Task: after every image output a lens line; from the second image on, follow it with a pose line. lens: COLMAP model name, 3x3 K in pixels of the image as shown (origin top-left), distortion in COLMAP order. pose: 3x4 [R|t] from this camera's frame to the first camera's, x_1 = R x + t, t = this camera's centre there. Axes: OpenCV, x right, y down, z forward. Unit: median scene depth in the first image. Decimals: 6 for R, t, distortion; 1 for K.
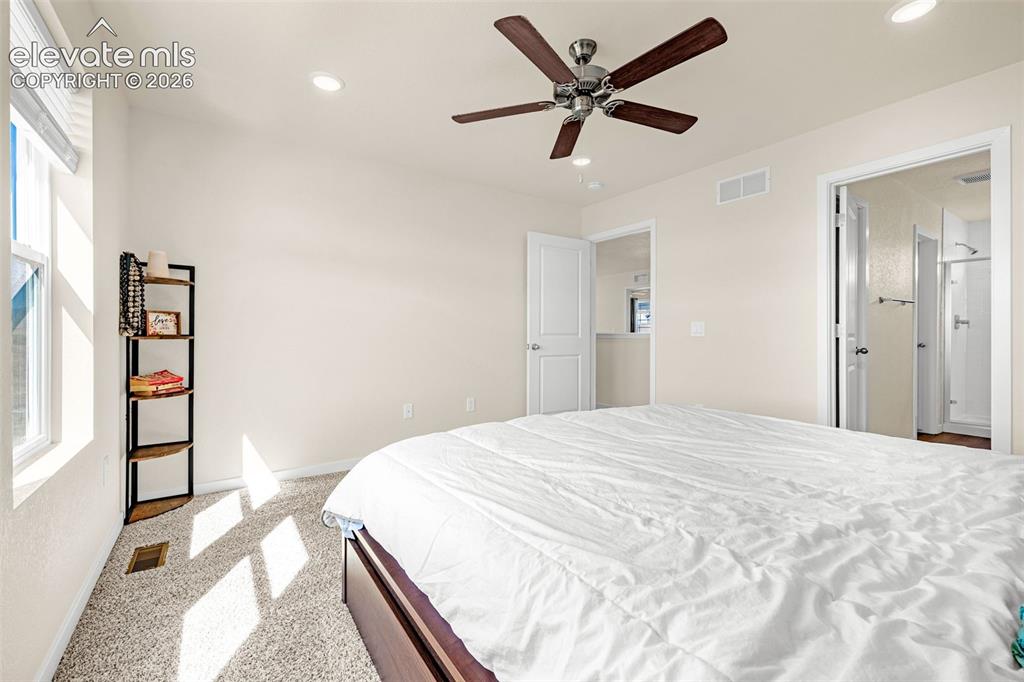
lens RADIAL K [[417.5, 0, 510.8], [0, 417.5, 342.4], [0, 0, 1]] dist [-0.003054, -0.000179]
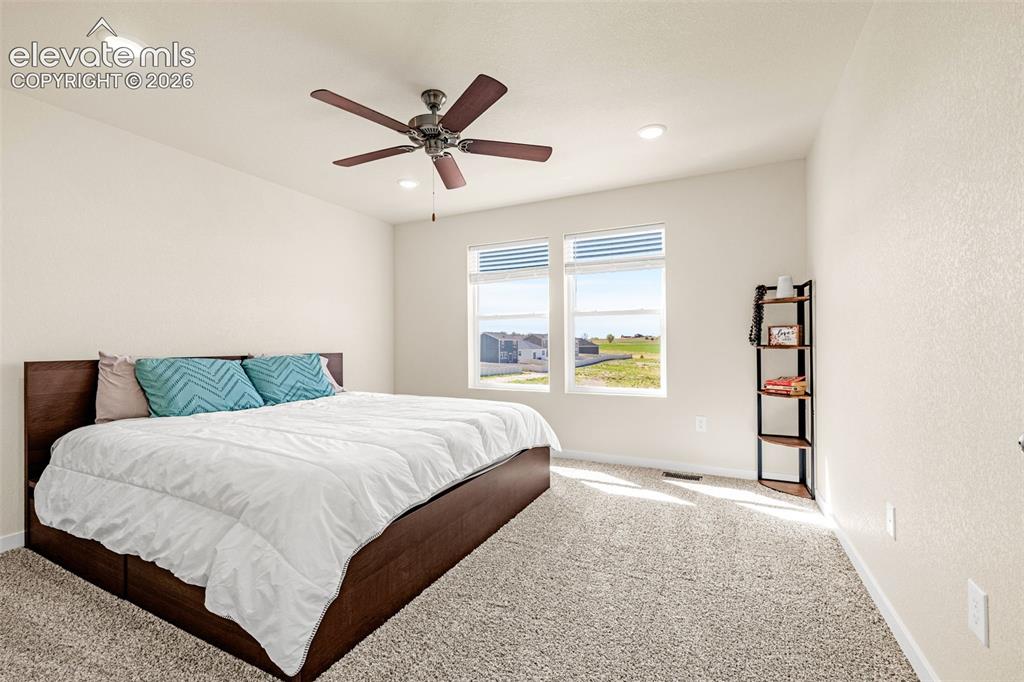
lens RADIAL K [[417.5, 0, 515.1], [0, 417.5, 341.6], [0, 0, 1]] dist [-0.003054, -0.000179]
pose [[-0.867071, -0.001927, -0.498181, 0.450263], [-0.000592, 0.999996, -0.002838, -0.024931], [0.498184, -0.002166, -0.867069, 1.689981]]
